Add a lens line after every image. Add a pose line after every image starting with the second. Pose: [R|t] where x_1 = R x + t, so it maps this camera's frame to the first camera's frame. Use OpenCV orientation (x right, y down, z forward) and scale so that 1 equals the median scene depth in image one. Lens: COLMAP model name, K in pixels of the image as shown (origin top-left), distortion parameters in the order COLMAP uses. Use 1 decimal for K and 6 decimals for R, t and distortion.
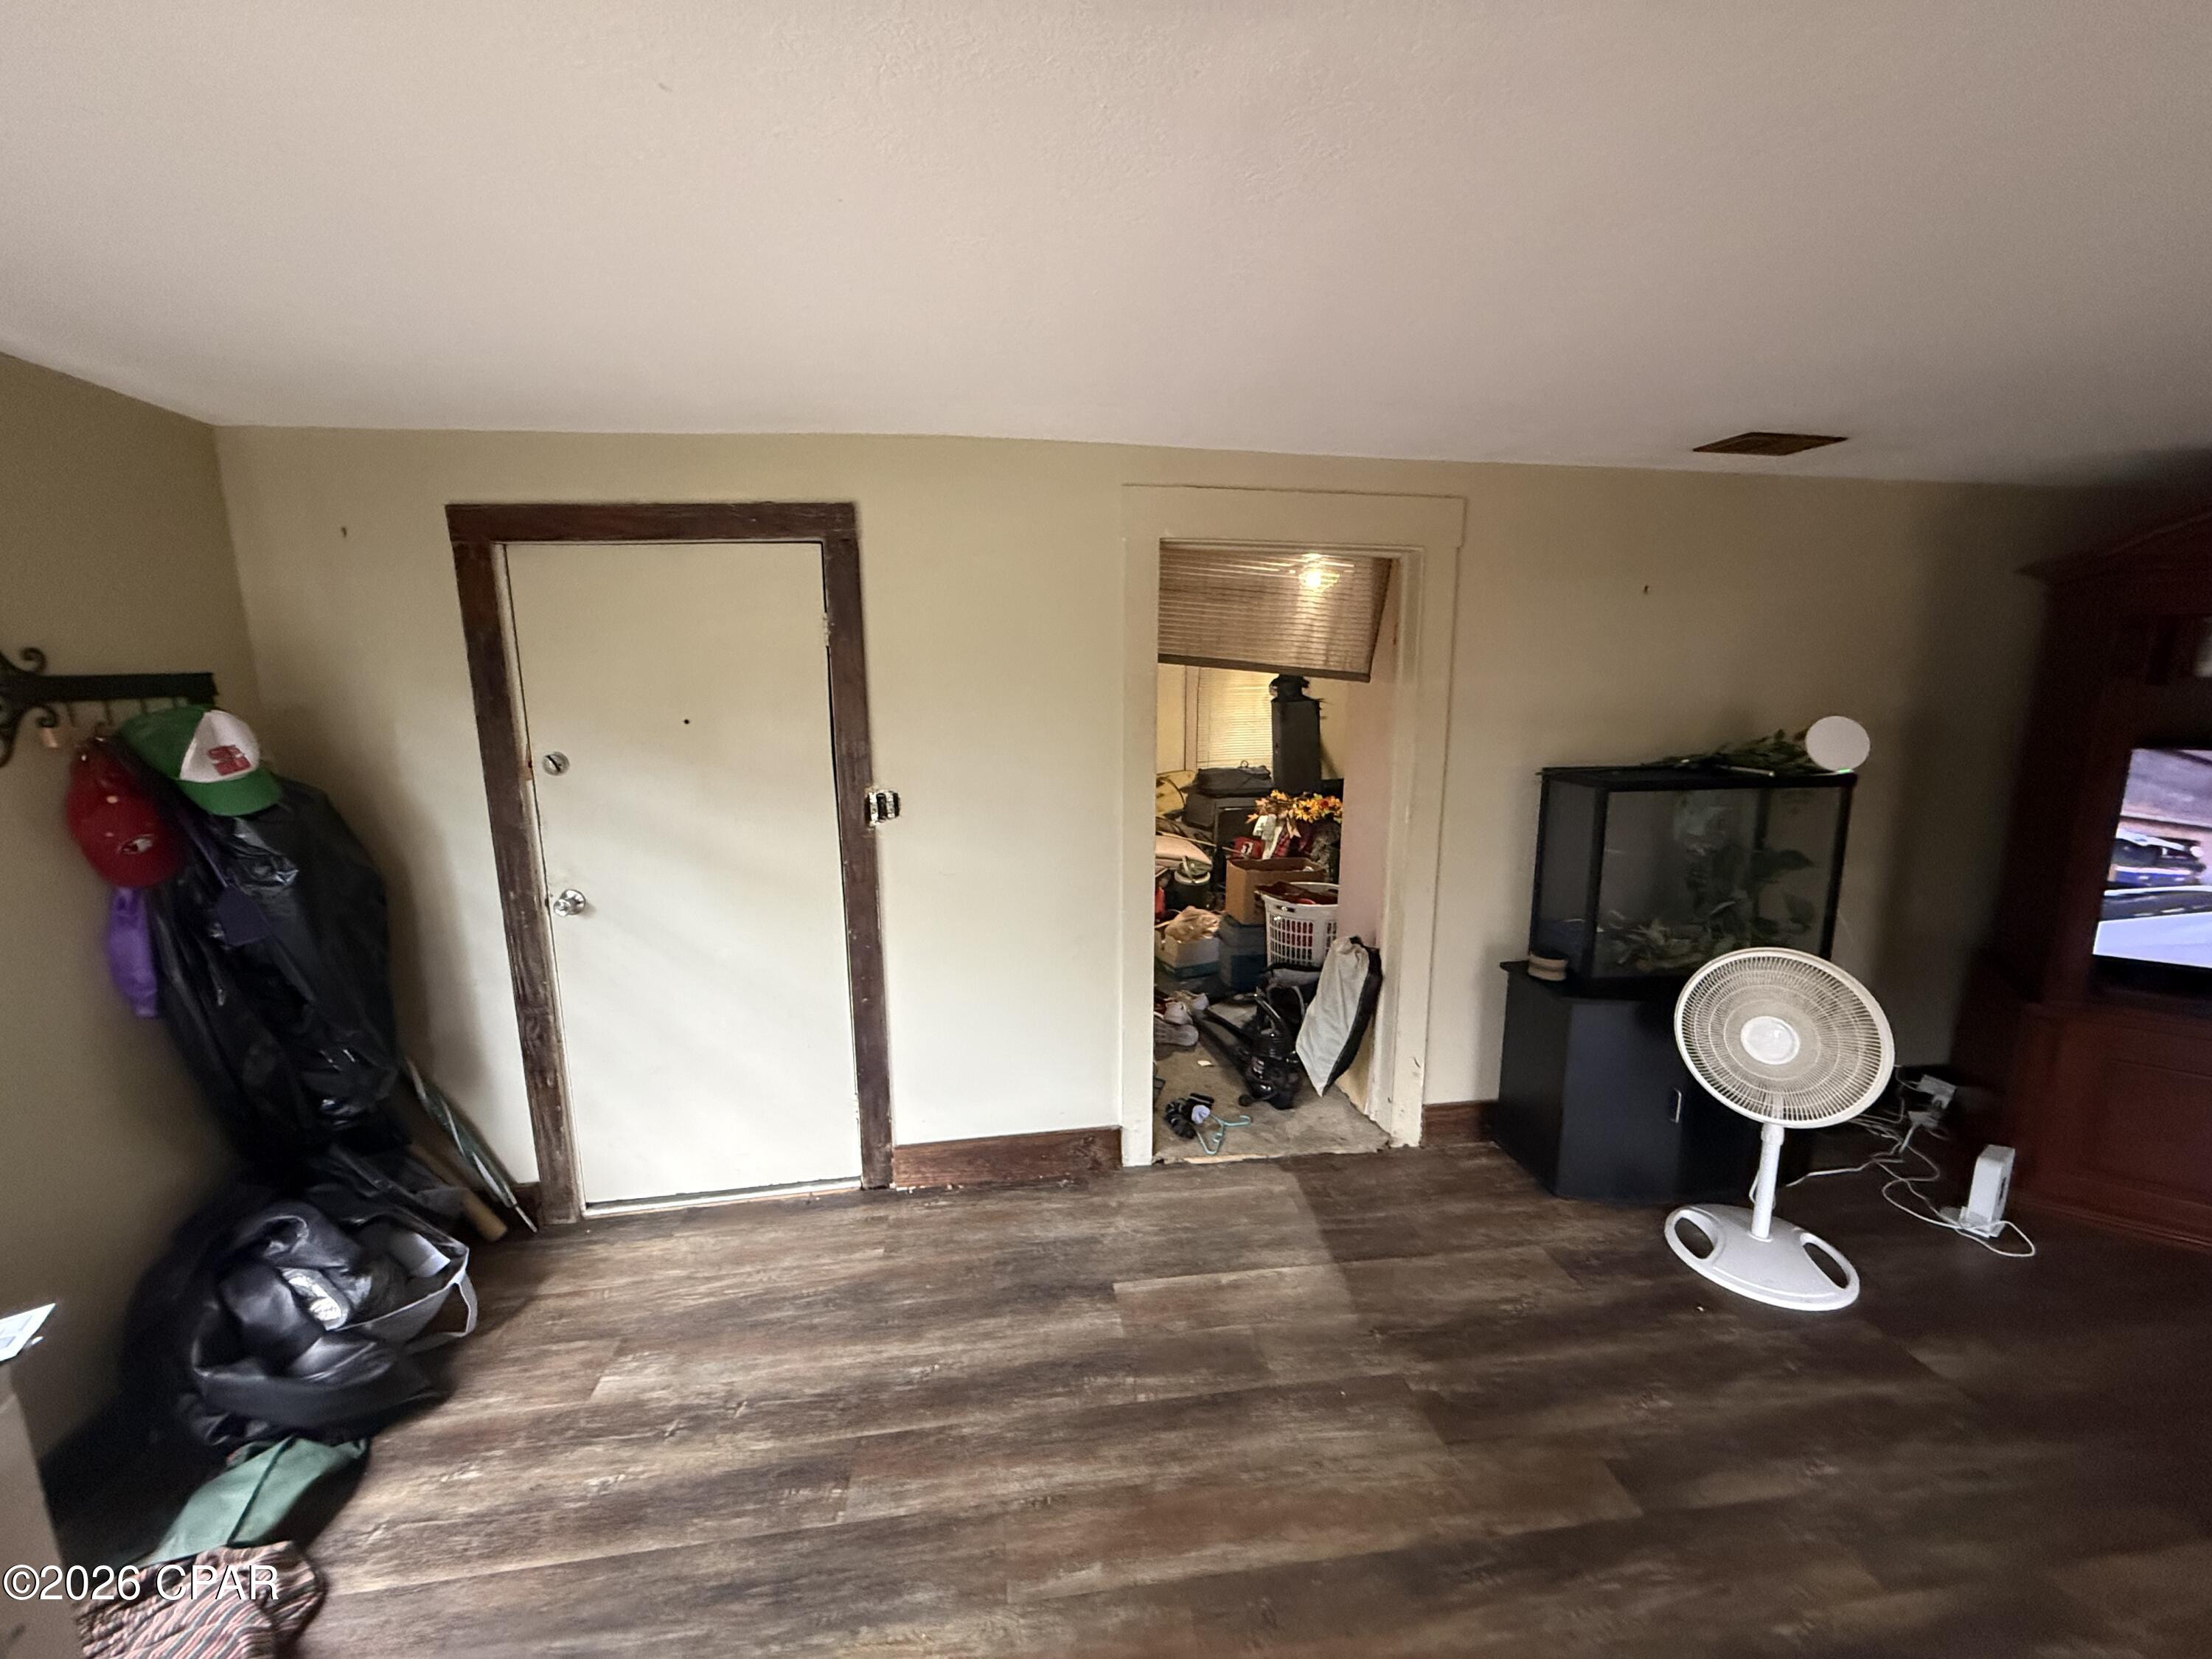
lens RADIAL K [[873.0, 0, 1093.6], [0, 873.0, 836.2], [0, 0, 1]] dist [-0.003355, -0.000122]
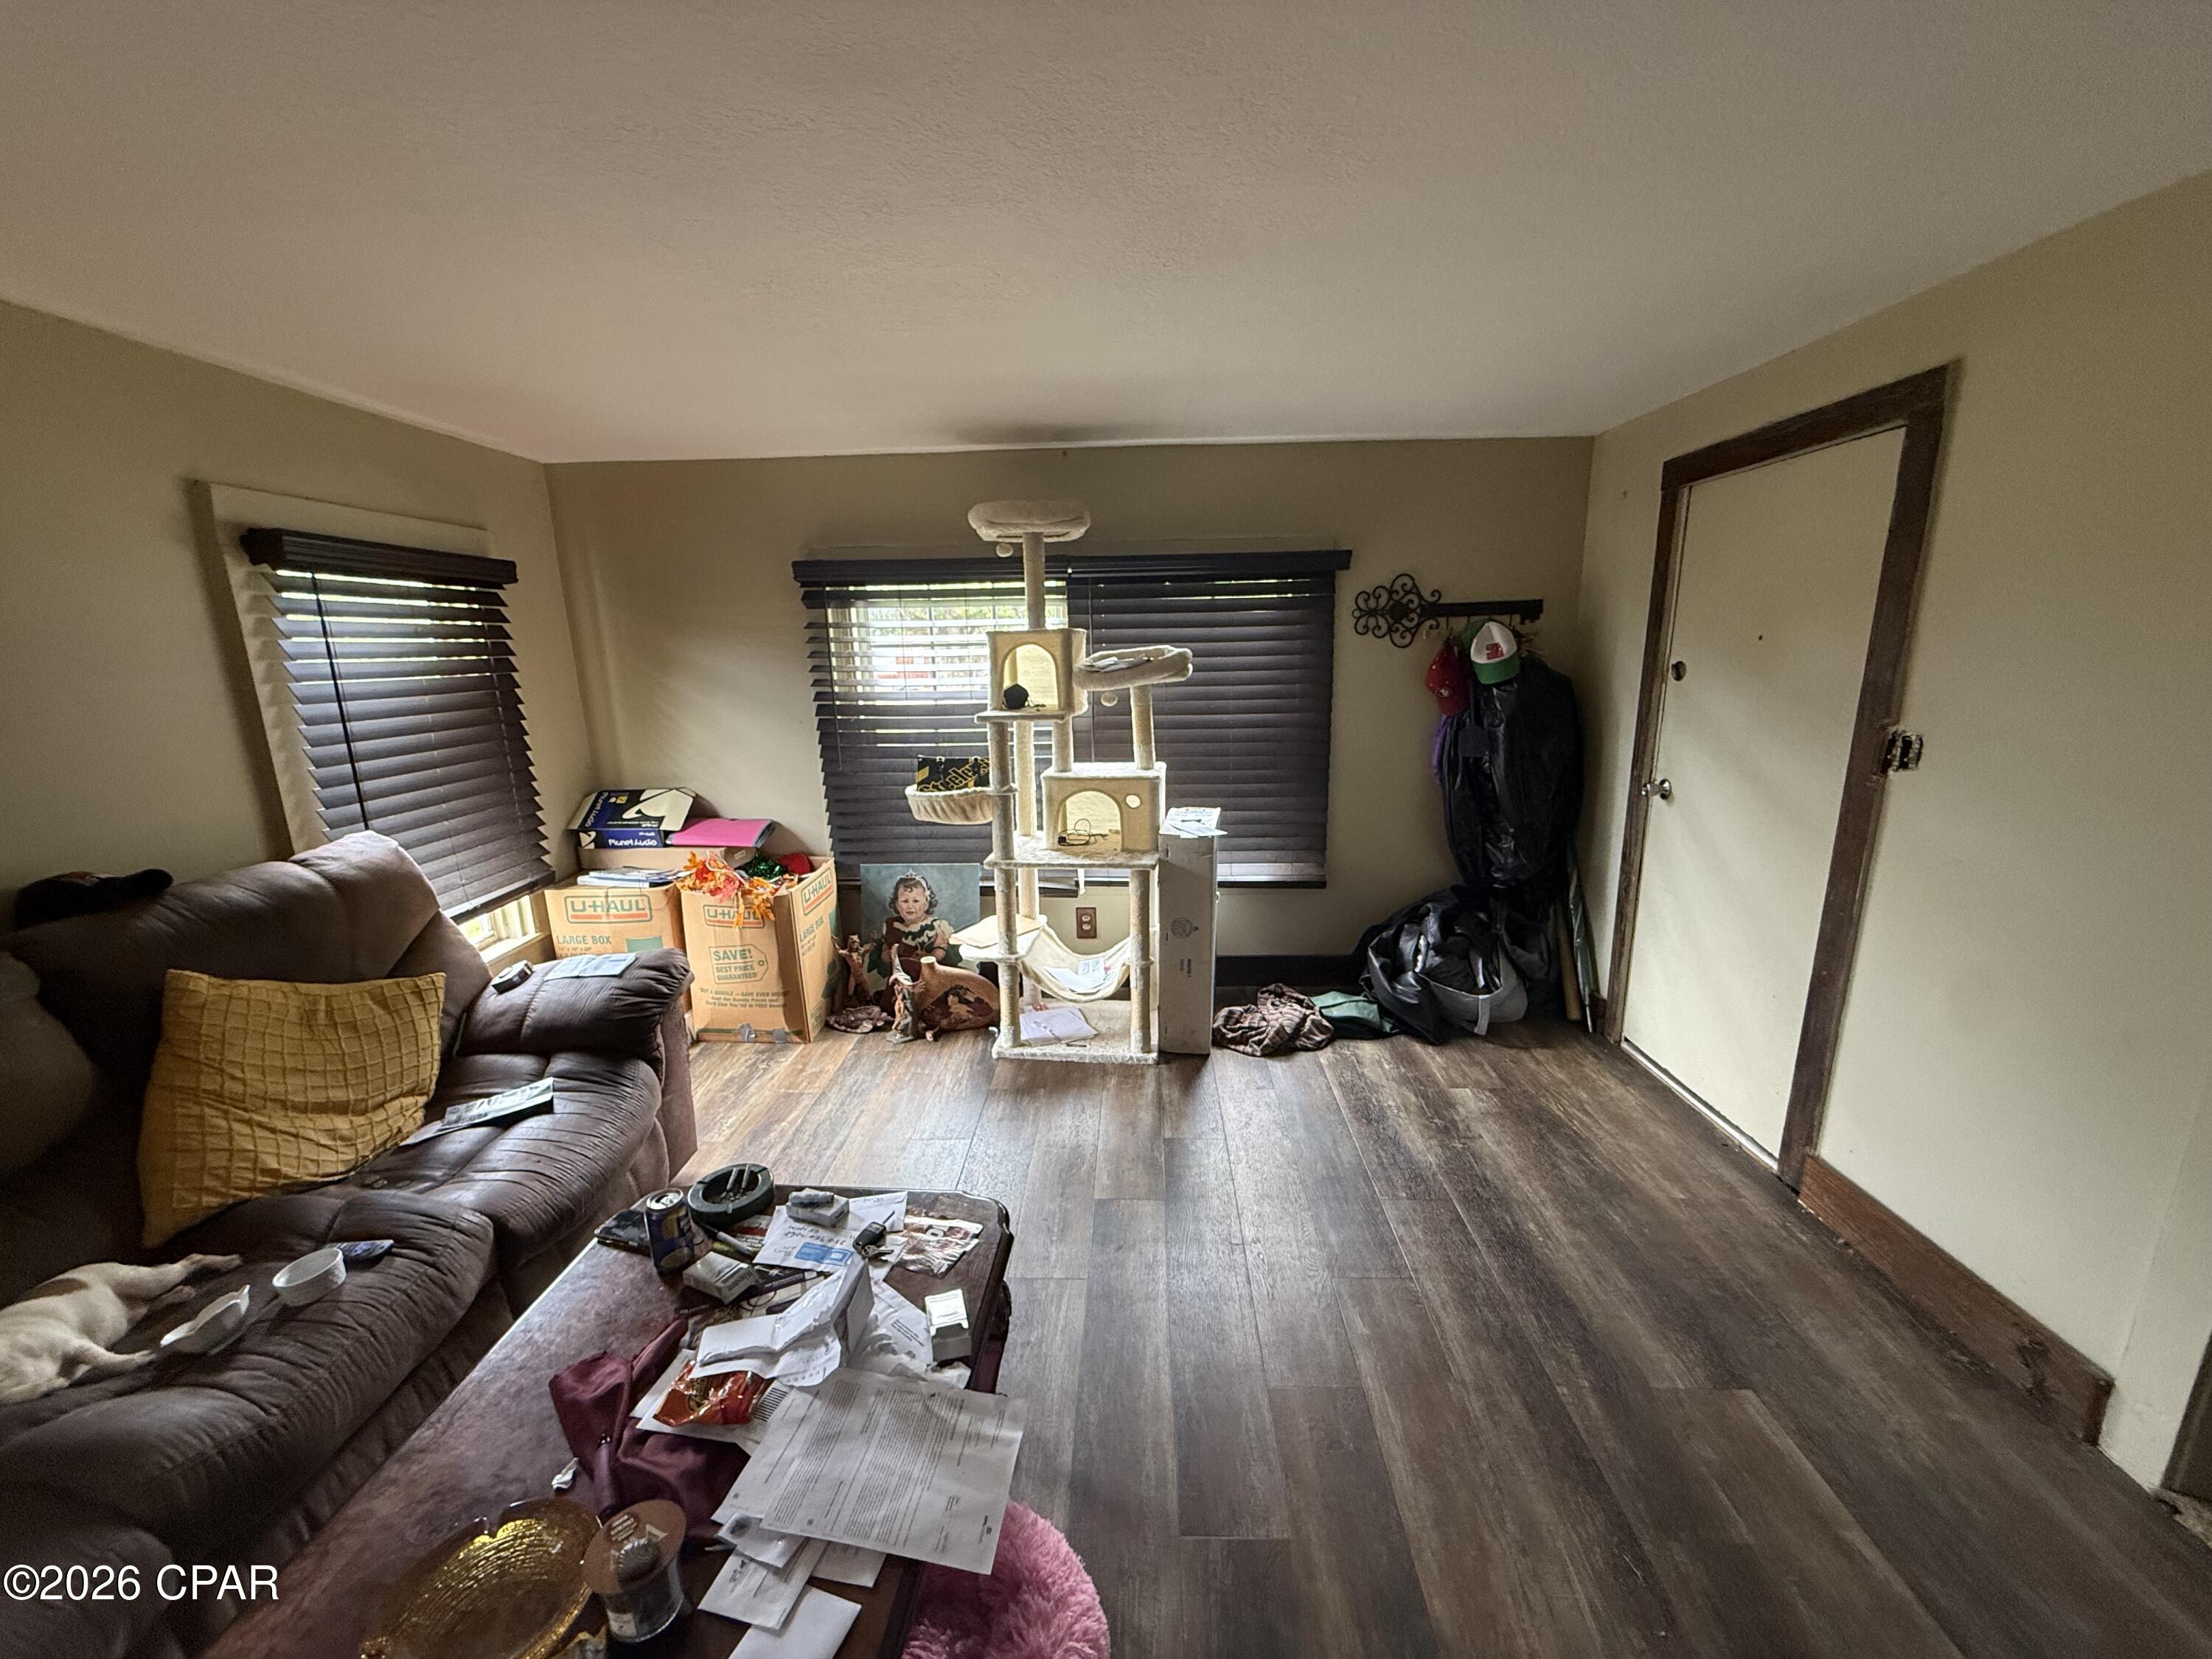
lens RADIAL K [[873.0, 0, 1103.7], [0, 873.0, 829.4], [0, 0, 1]] dist [-0.003355, -0.000122]
pose [[-0.172127, 0.232590, -0.957222, 0.707632], [-0.152216, 0.953774, 0.259124, -0.065823], [0.973243, 0.190306, -0.128766, 0.432421]]
